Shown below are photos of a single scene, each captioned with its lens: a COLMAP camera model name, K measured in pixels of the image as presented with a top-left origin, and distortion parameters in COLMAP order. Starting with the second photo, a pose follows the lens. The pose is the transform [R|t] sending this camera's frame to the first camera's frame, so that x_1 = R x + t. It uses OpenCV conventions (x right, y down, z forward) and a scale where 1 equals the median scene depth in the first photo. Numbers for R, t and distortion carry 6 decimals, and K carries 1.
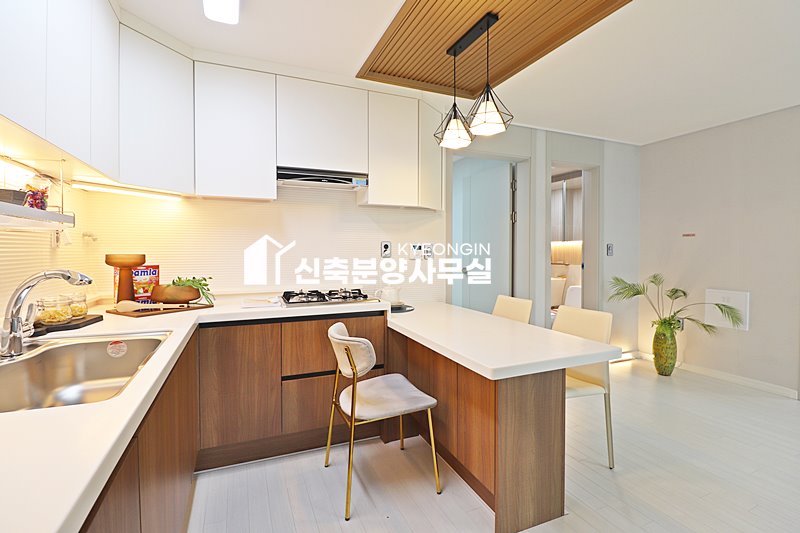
lens RADIAL K [[370.5, 0, 401.9], [0, 370.5, 258.5], [0, 0, 1]] dist [-0.000347, -0.013851]
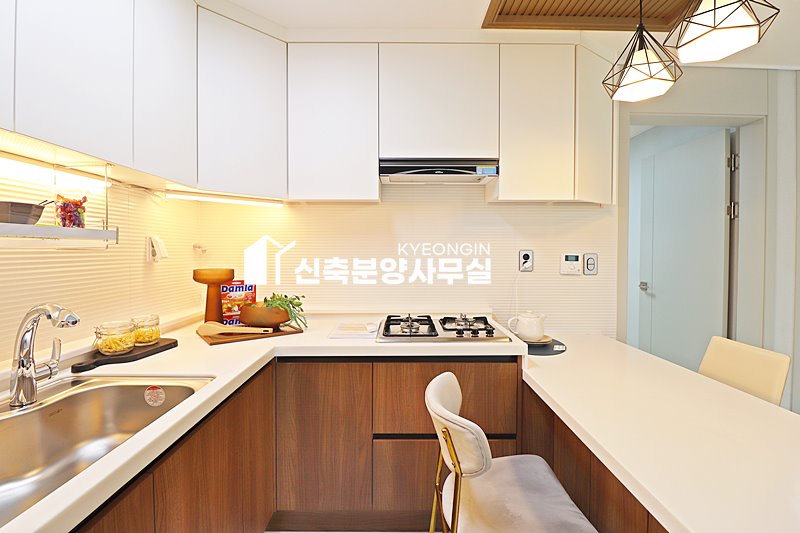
lens RADIAL K [[370.5, 0, 401.9], [0, 370.5, 258.5], [0, 0, 1]] dist [-0.000347, -0.013851]
pose [[0.923838, 0.007605, -0.382708, 0.015334], [-0.008541, 0.999963, -0.000747, -0.036007], [0.382688, 0.003959, 0.923869, 0.303657]]
